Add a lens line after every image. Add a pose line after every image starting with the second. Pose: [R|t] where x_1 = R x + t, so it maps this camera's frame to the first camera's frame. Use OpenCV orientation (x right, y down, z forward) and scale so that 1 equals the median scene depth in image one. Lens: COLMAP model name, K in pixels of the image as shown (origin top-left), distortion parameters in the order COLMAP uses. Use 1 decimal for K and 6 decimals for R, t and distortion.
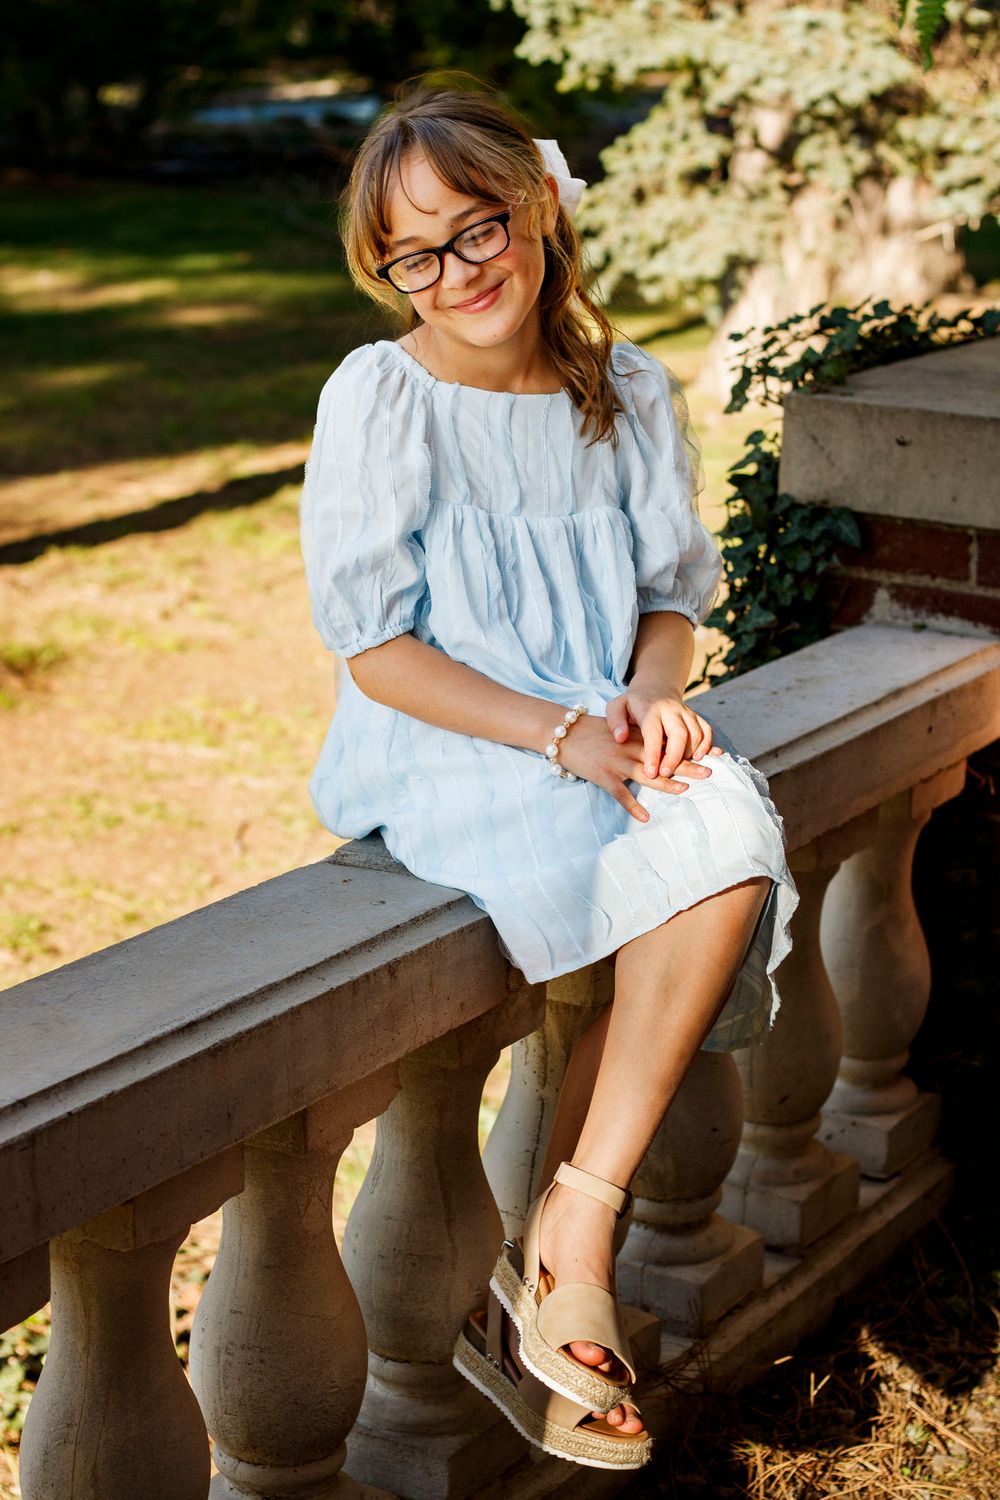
lens RADIAL K [[3417.7, 0, 506.3], [0, 3417.7, 749.6], [0, 0, 1]] dist [0.101268, 0.000000]
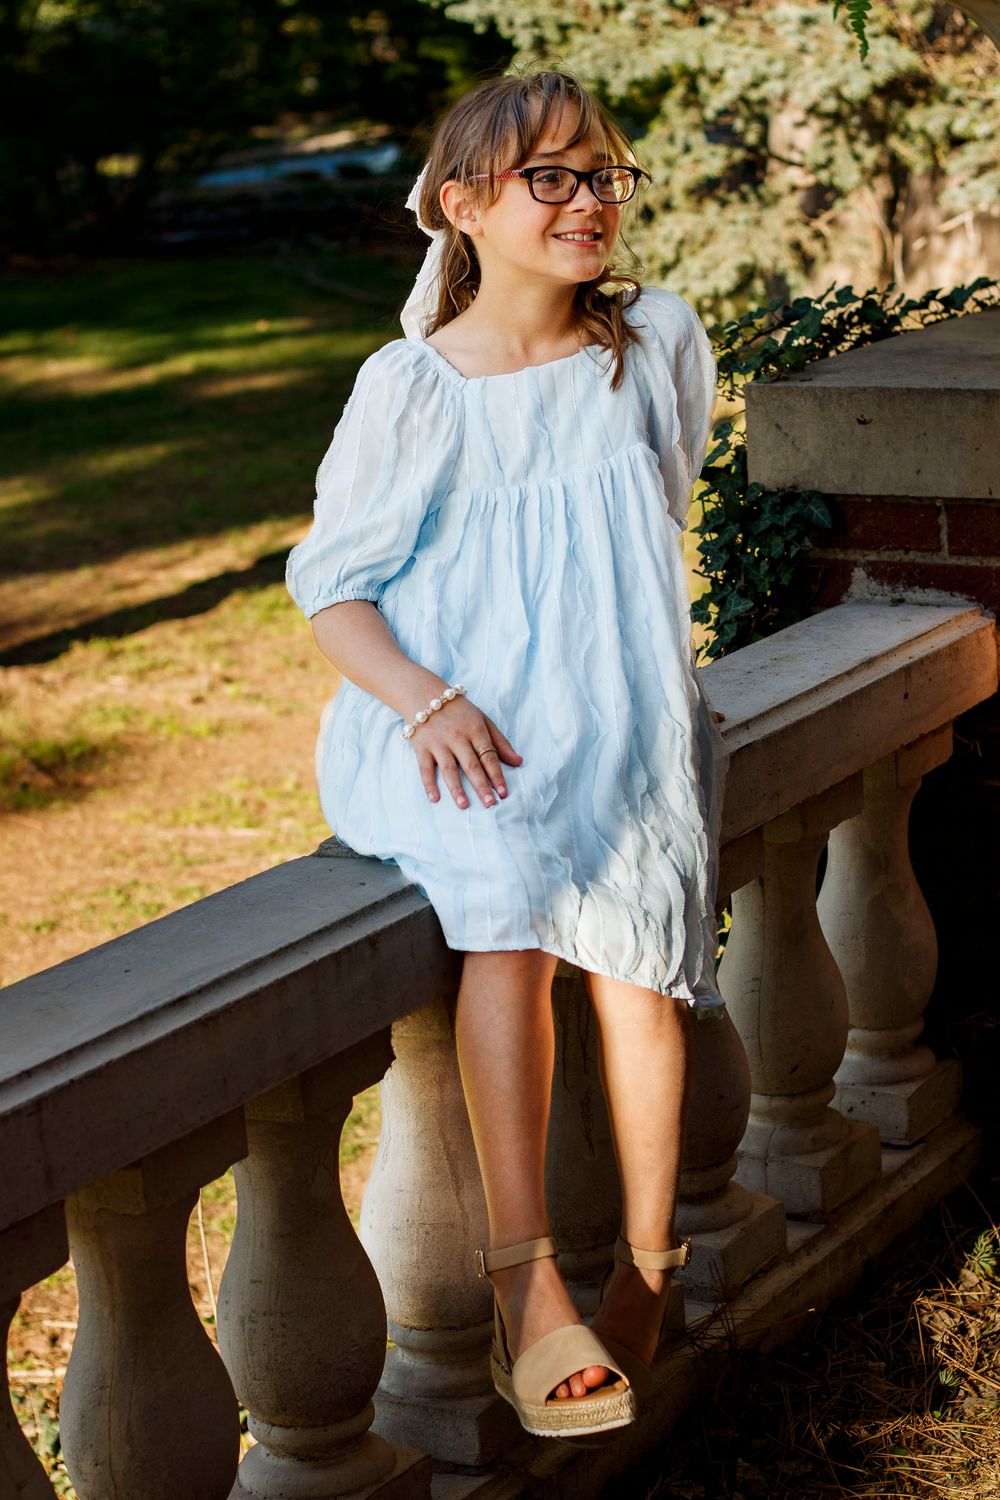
lens RADIAL K [[3734.6, 0, 493.5], [0, 3734.6, 751.6], [0, 0, 1]] dist [0.176333, 0.000000]
pose [[0.995830, -0.087090, -0.027158, 0.028656], [0.086400, 0.995931, -0.025605, 0.027196], [0.029278, 0.023151, 0.999303, -0.112146]]
